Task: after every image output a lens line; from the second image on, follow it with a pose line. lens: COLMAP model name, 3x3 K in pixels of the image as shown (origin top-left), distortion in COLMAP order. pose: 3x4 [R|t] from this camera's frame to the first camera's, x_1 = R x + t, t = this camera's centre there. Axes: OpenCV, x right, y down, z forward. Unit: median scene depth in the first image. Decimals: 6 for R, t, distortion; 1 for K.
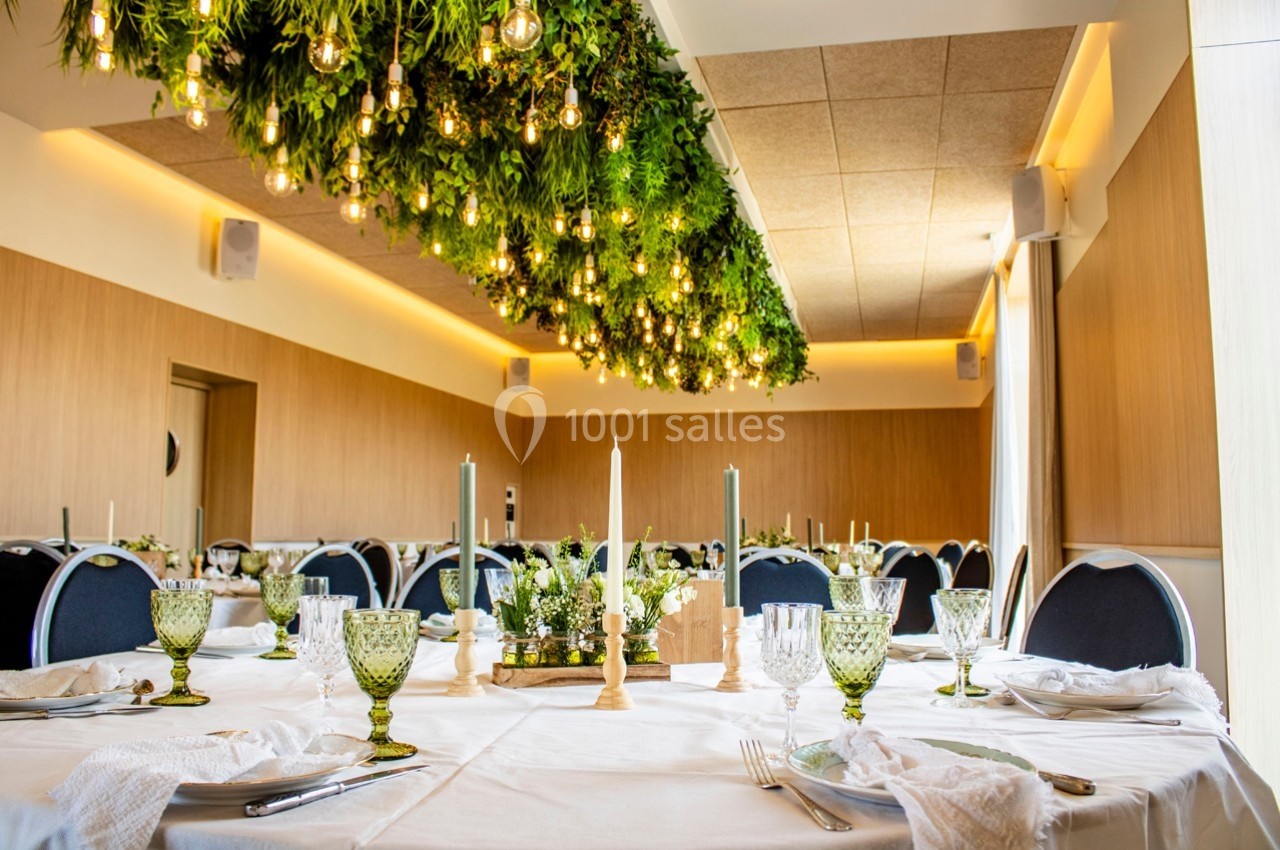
lens RADIAL K [[1087.2, 0, 619.6], [0, 1087.2, 423.5], [0, 0, 1]] dist [-0.059599, 0.015878]
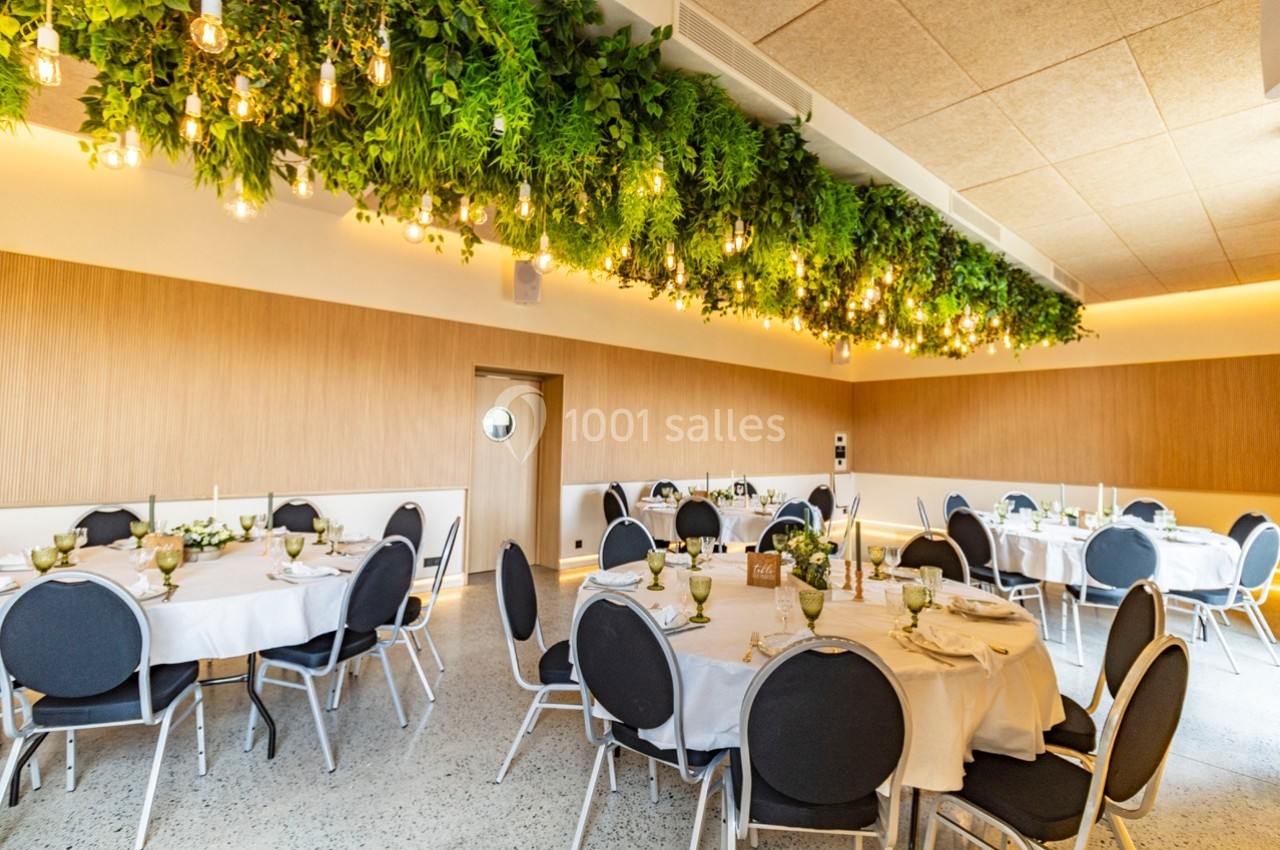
lens RADIAL K [[616.1, 0, 644.3], [0, 616.1, 435.2], [0, 0, 1]] dist [0.001820, -0.000203]
pose [[0.833090, 0.003406, -0.553127, 0.207958], [0.043983, 0.996407, 0.072381, -0.011517], [0.551386, -0.084628, 0.829947, 0.366295]]
